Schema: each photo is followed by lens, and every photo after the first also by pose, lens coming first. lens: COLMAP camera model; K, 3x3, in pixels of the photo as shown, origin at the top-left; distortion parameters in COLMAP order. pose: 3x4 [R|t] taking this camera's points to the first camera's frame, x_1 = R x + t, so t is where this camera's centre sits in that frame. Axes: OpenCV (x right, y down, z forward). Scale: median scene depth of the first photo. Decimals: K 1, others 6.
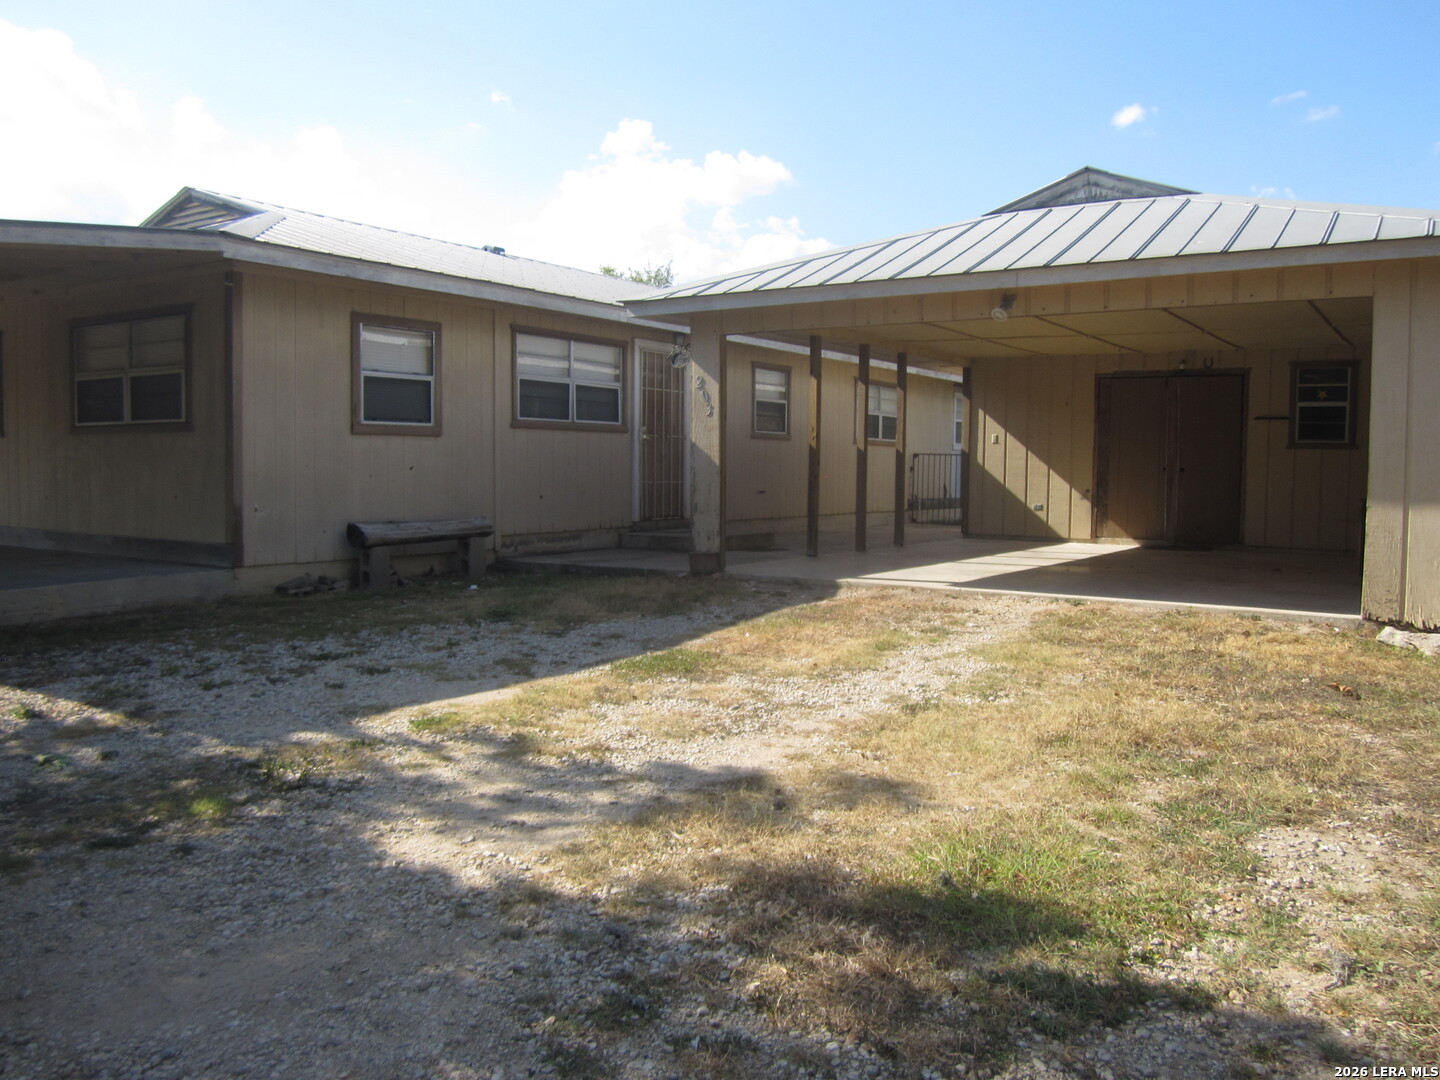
lens RADIAL K [[1193.8, 0, 718.7], [0, 1193.8, 541.9], [0, 0, 1]] dist [-0.070271, 0.032826]
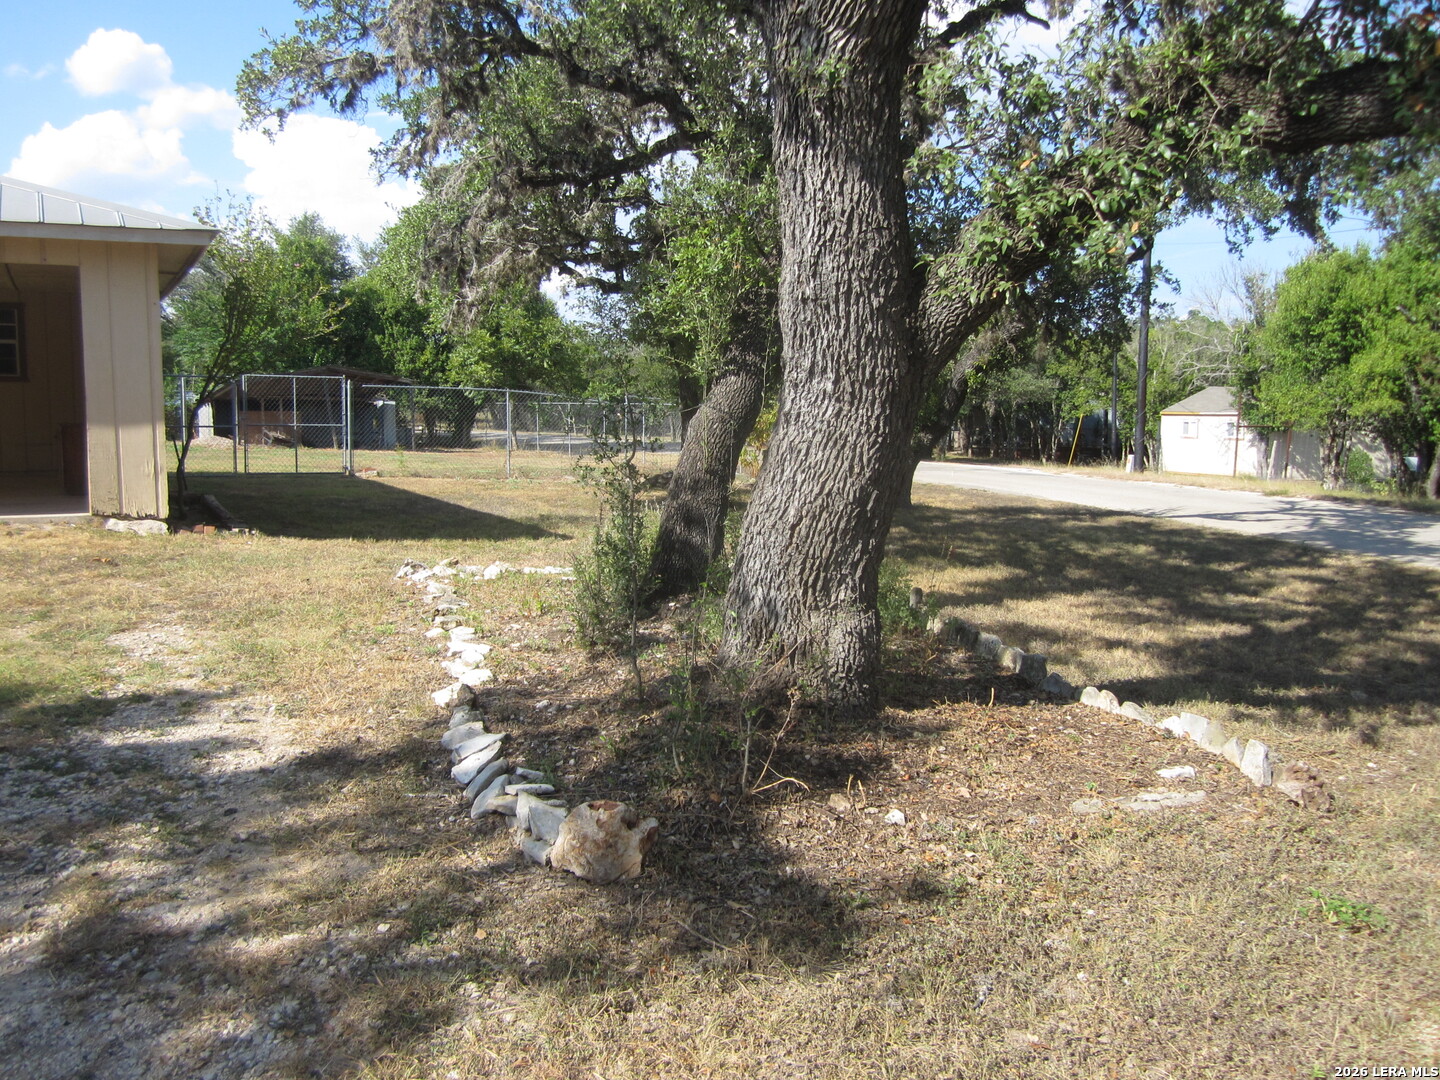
lens RADIAL K [[1193.8, 0, 720.5], [0, 1193.8, 539.6], [0, 0, 1]] dist [-0.070271, 0.032826]
pose [[0.471502, -0.107837, 0.875247, -0.271284], [0.056504, 0.994150, 0.092048, 0.012377], [-0.880053, 0.006055, 0.474837, -0.239886]]
